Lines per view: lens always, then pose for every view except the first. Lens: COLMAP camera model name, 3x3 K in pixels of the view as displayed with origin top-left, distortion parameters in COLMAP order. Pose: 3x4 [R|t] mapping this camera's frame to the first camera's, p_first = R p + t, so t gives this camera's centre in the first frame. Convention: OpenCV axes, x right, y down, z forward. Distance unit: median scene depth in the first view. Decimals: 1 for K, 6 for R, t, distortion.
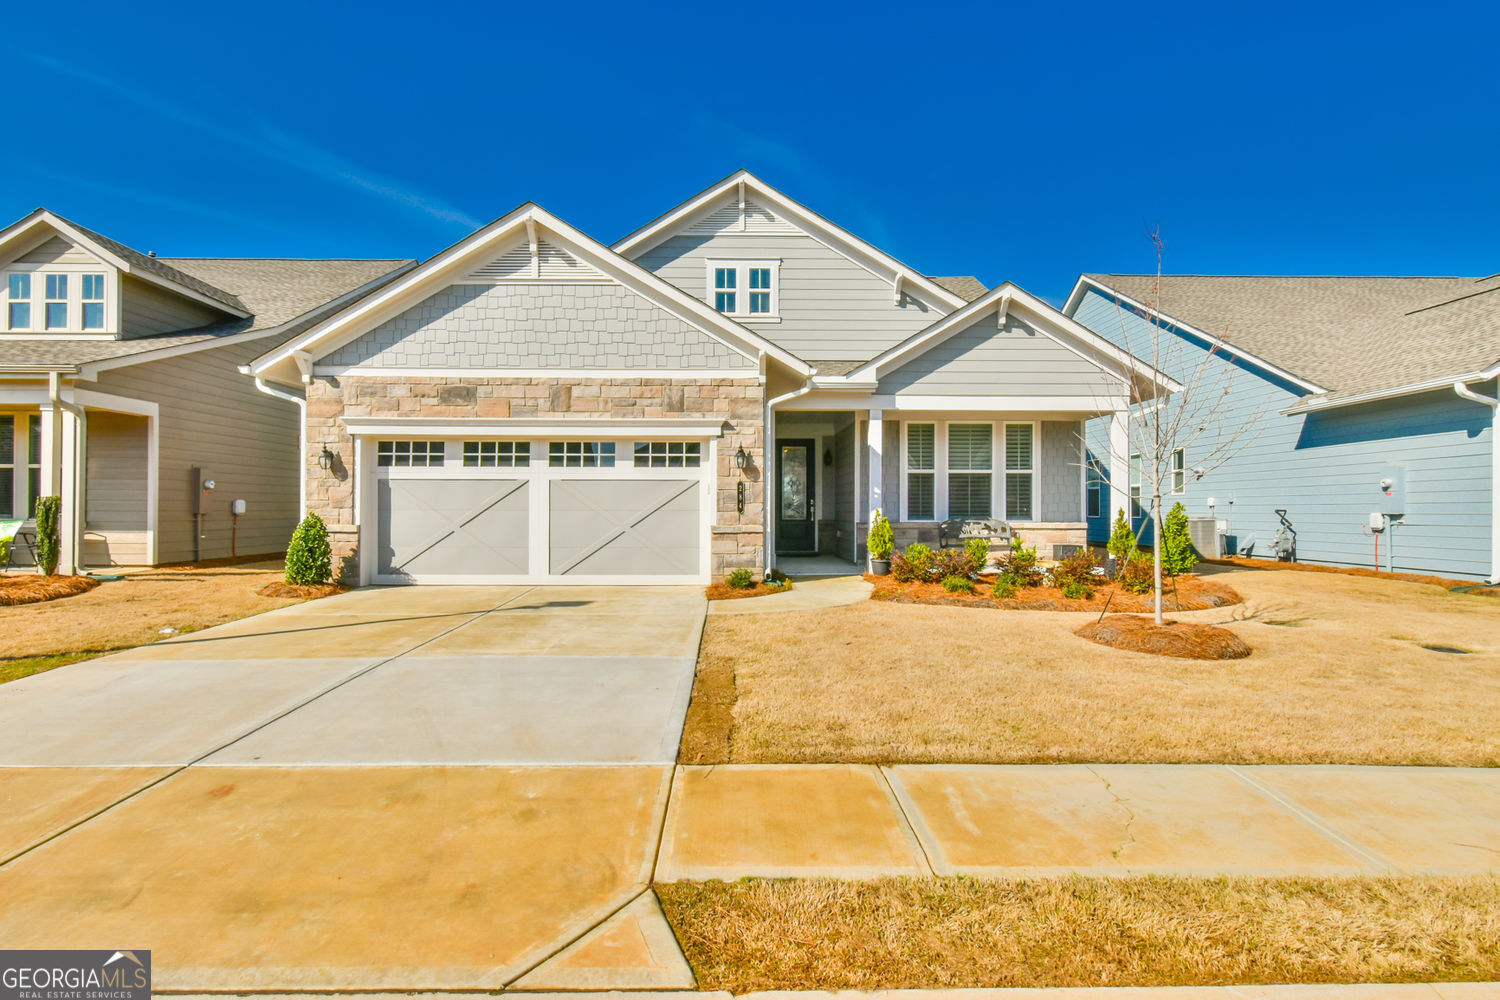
lens RADIAL K [[820.3, 0, 747.2], [0, 820.3, 503.7], [0, 0, 1]] dist [0.002190, 0.000674]
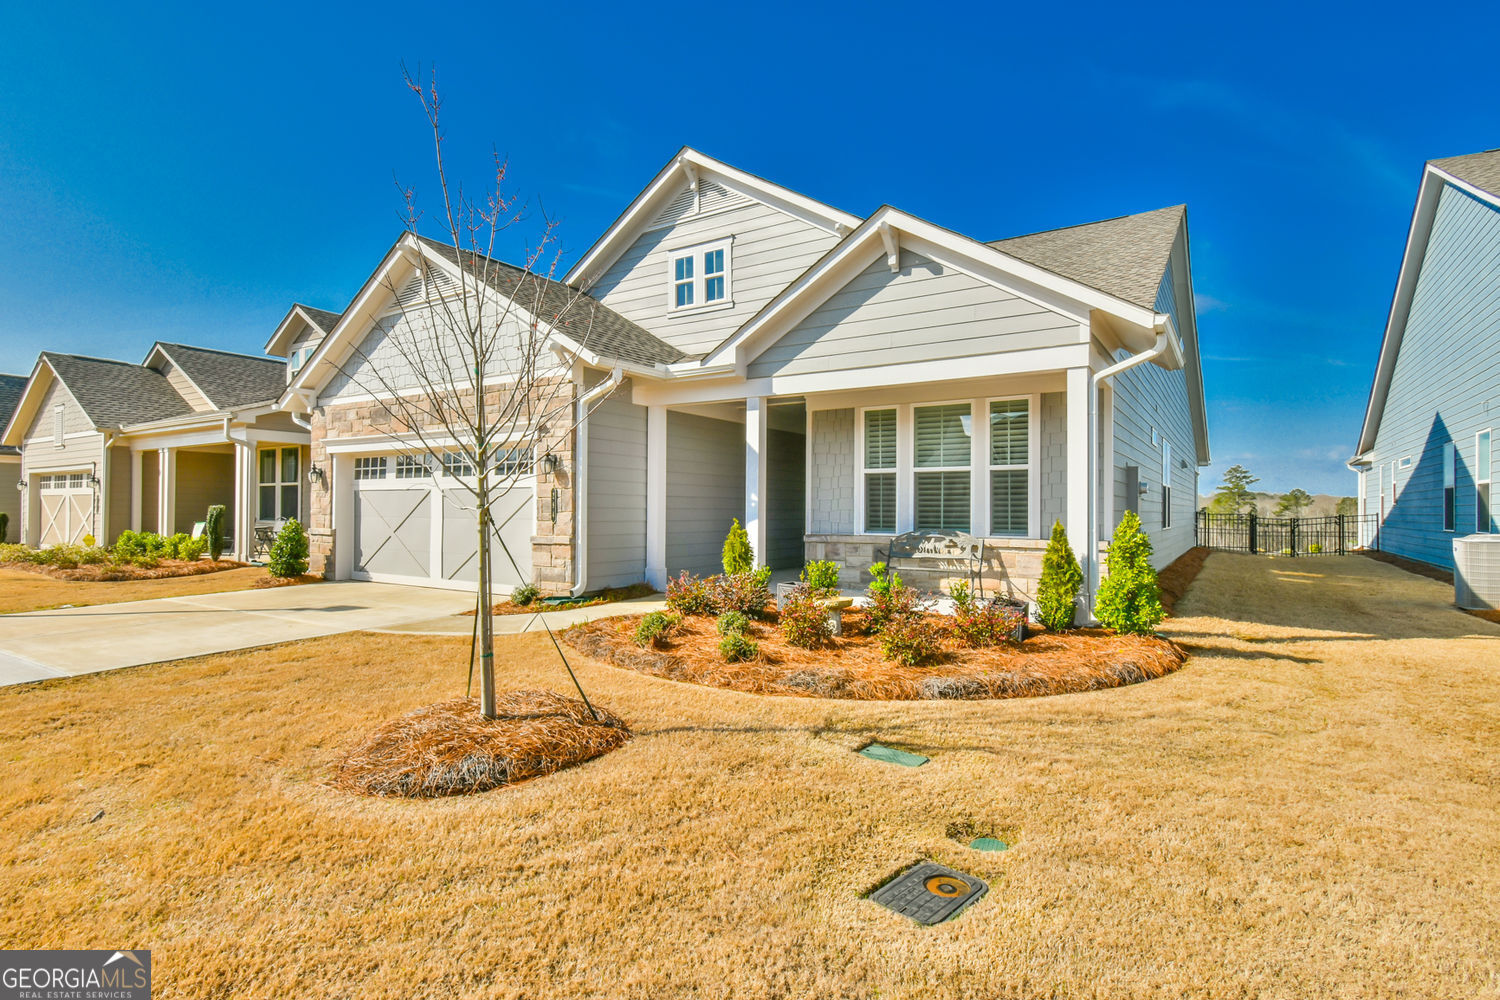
lens RADIAL K [[753.4, 0, 751.3], [0, 753.4, 503.3], [0, 0, 1]] dist [-0.003528, -0.000217]
pose [[0.831071, -0.002754, -0.556160, 0.513427], [0.000236, 0.999989, -0.004600, -0.005126], [0.556167, 0.003691, 0.831063, 0.338160]]
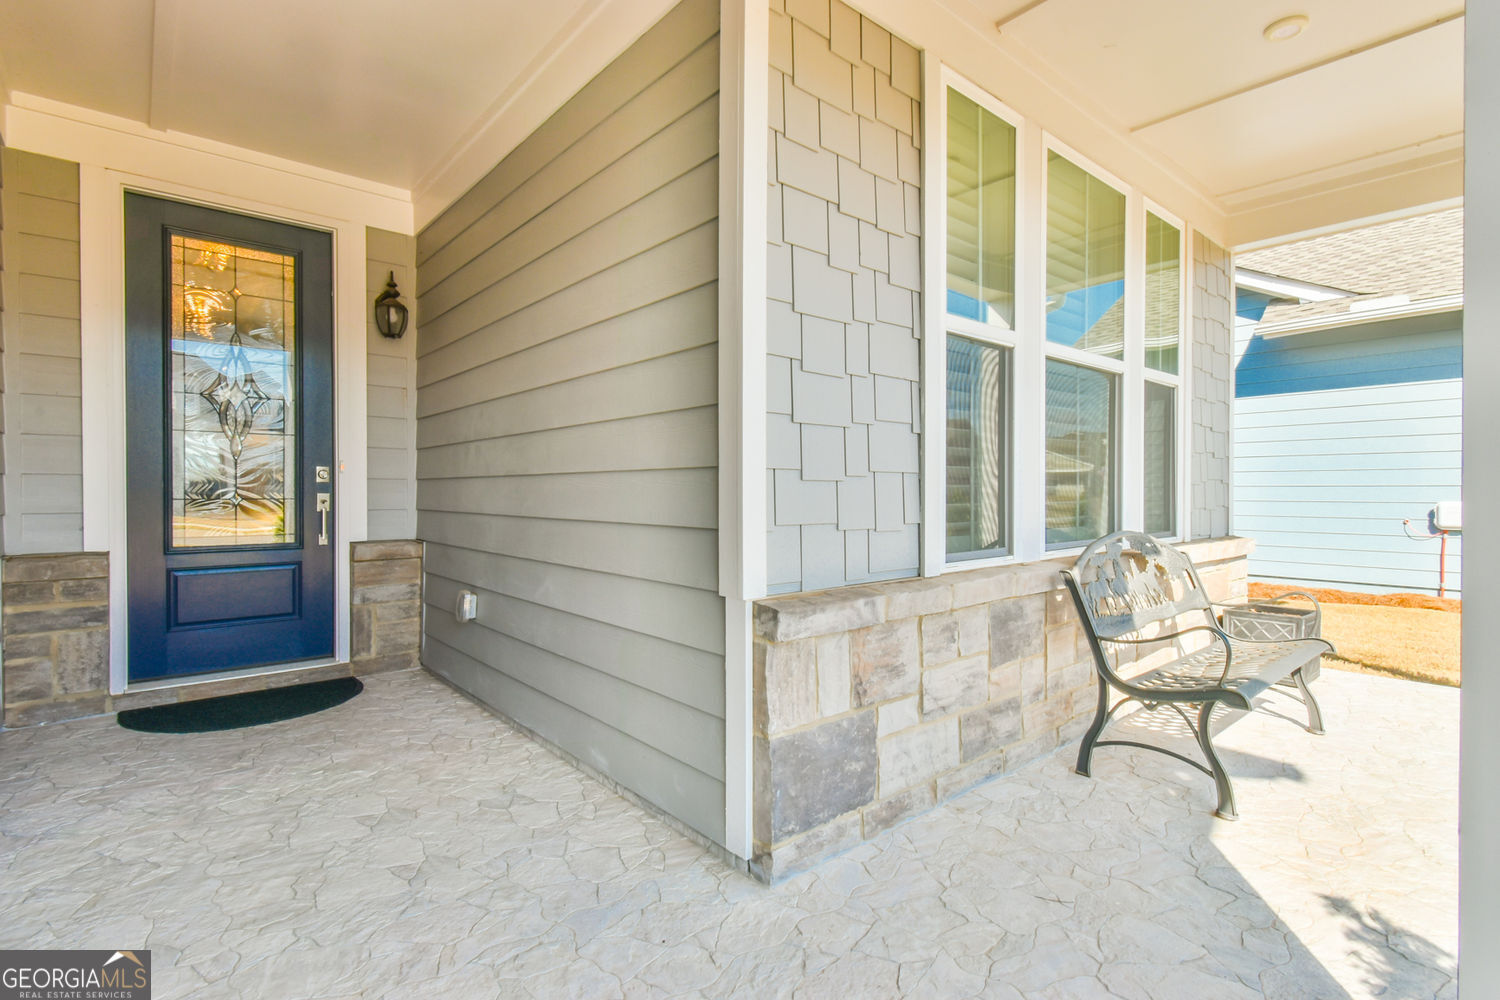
lens RADIAL K [[716.4, 0, 747.6], [0, 716.4, 499.6], [0, 0, 1]] dist [0.002657, 0.000251]
pose [[0.770896, -0.009064, 0.636897, 0.046758], [-0.004793, 0.999788, 0.020030, 0.001229], [-0.636943, -0.018494, 0.770689, 0.902836]]
